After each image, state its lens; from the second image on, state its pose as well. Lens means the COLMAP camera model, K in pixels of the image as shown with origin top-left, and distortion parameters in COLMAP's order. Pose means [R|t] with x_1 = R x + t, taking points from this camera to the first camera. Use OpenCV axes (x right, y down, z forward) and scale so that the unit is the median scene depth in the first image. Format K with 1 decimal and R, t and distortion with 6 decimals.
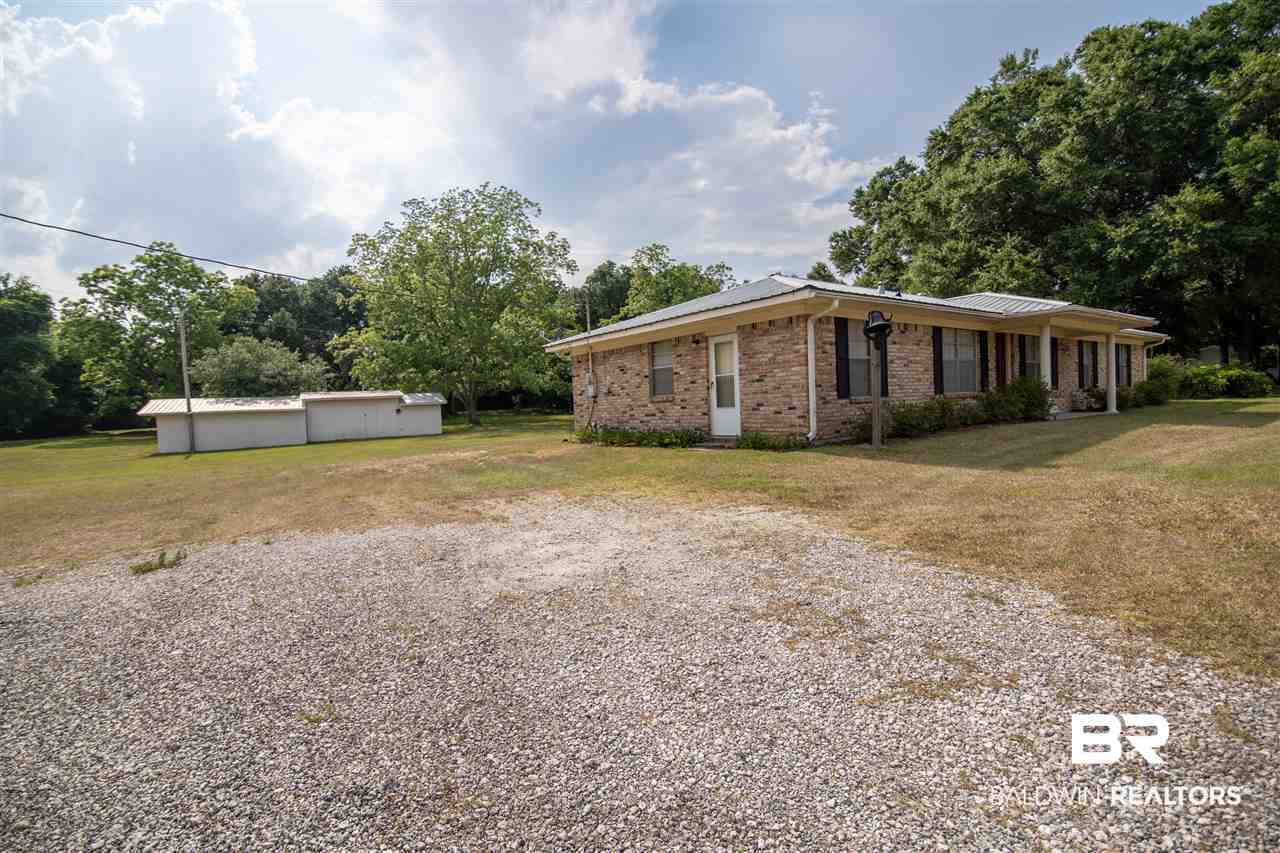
lens RADIAL K [[607.8, 0, 640.0], [0, 607.8, 426.5], [0, 0, 1]] dist [-0.001555, -0.000149]
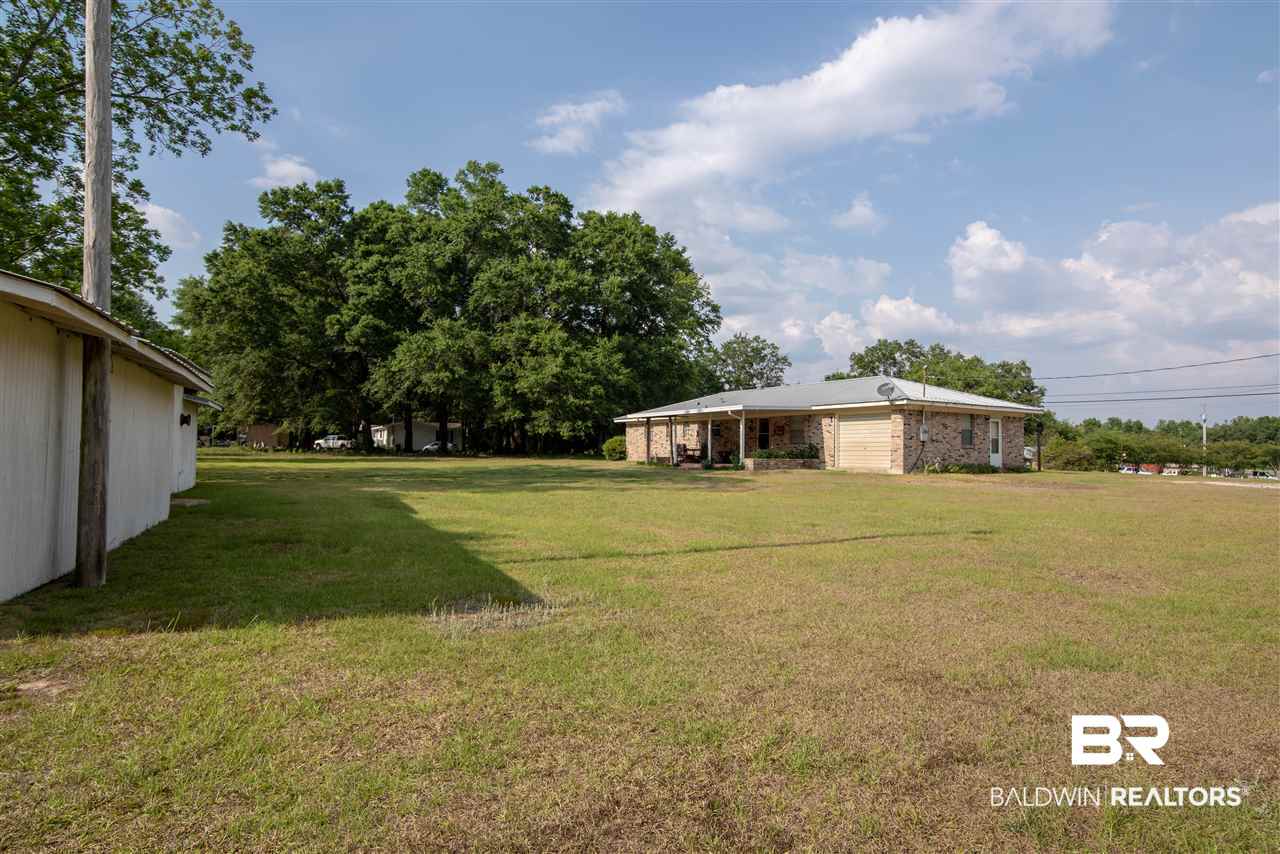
lens RADIAL K [[607.8, 0, 640.0], [0, 607.8, 427.0], [0, 0, 1]] dist [-0.001555, -0.000149]
pose [[0.077063, 0.058618, 0.995302, -1.840589], [0.006069, 0.998224, -0.059260, -0.004776], [-0.997008, 0.010607, 0.076571, 1.868066]]
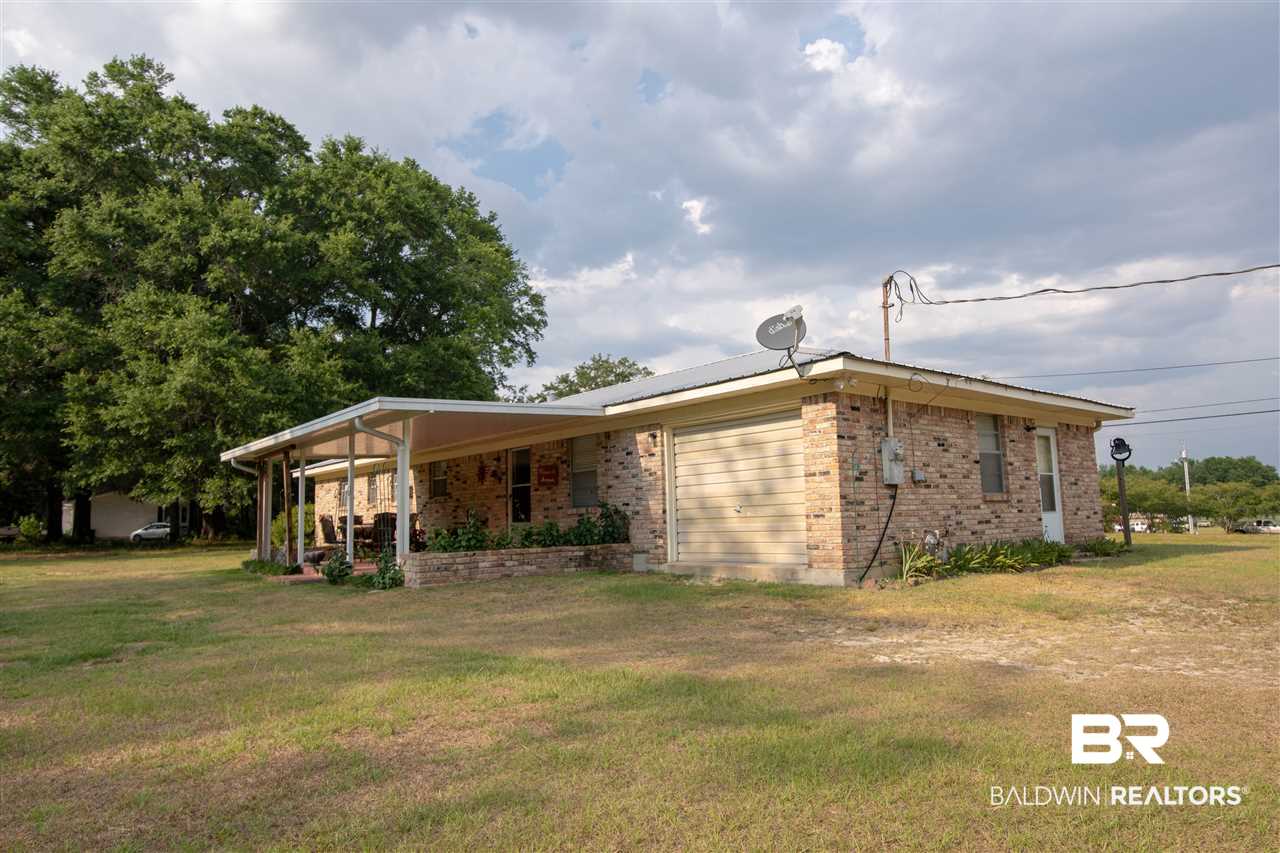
lens RADIAL K [[755.8, 0, 599.8], [0, 755.8, 430.6], [0, 0, 1]] dist [0.000906, -0.000007]
pose [[-0.040430, 0.137657, 0.989654, -0.825744], [0.047663, 0.989602, -0.135703, -0.026754], [-0.998045, 0.041683, -0.046570, 1.532253]]
